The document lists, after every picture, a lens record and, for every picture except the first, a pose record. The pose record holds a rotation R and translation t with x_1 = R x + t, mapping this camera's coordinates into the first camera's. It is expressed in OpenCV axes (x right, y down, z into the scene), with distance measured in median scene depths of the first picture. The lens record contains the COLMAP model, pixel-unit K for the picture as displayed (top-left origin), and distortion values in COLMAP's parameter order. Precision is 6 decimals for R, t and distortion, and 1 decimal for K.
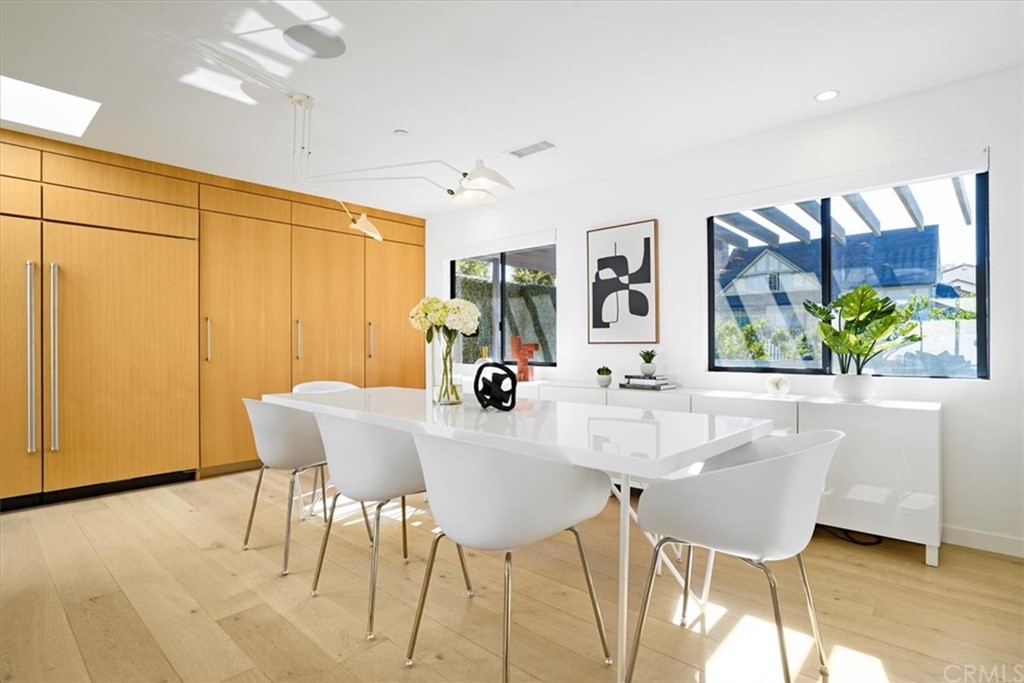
lens RADIAL K [[507.4, 0, 508.8], [0, 507.4, 346.0], [0, 0, 1]] dist [-0.020883, 0.000270]
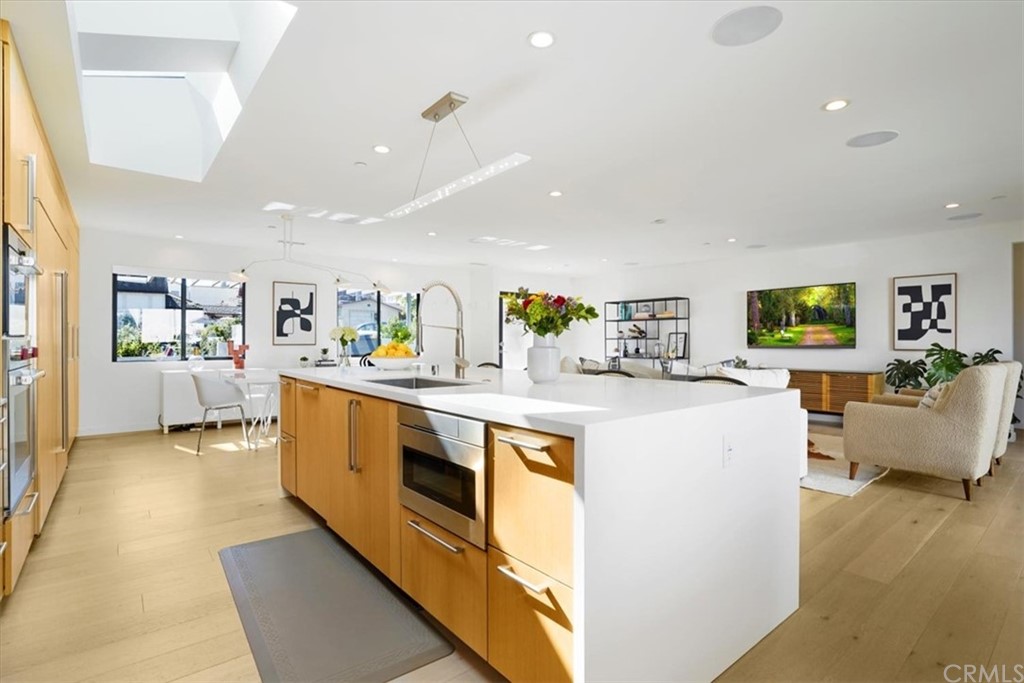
lens RADIAL K [[484.8, 0, 520.8], [0, 484.8, 343.8], [0, 0, 1]] dist [-0.014466, 0.000519]
pose [[0.134870, -0.002682, 0.990860, -1.486208], [0.003463, 0.999992, 0.002235, -0.010910], [-0.990857, 0.003130, 0.134878, -0.086456]]
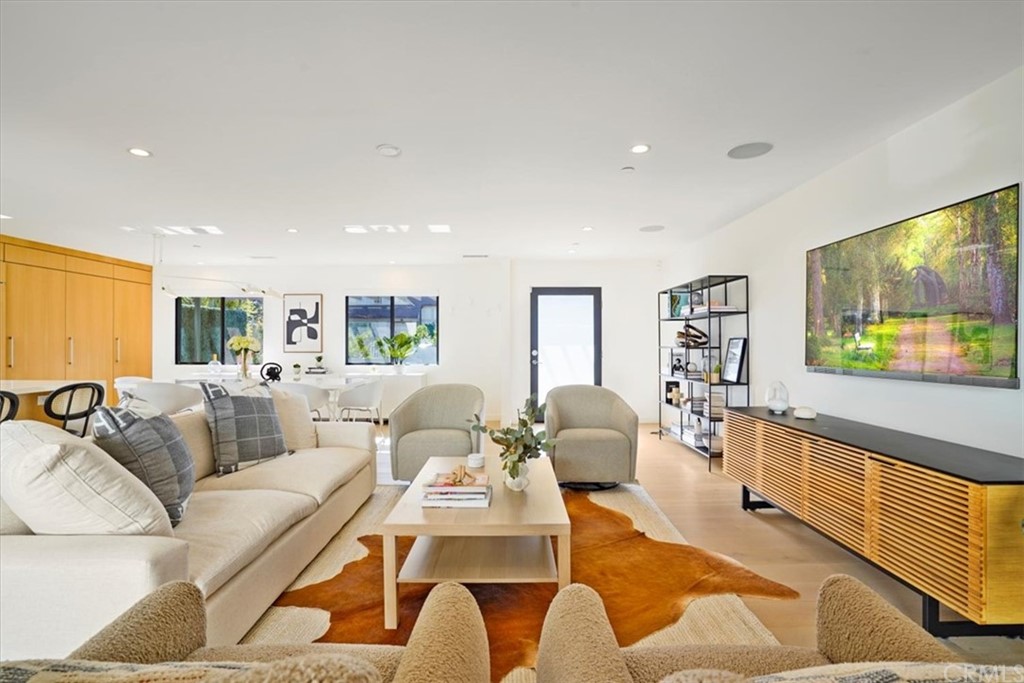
lens RADIAL K [[484.8, 0, 505.6], [0, 484.8, 340.4], [0, 0, 1]] dist [-0.014466, 0.000519]
pose [[0.737814, 0.005954, 0.674977, -0.492139], [0.000366, 0.999957, -0.009221, -0.035290], [-0.675004, 0.007050, 0.737781, -0.986291]]
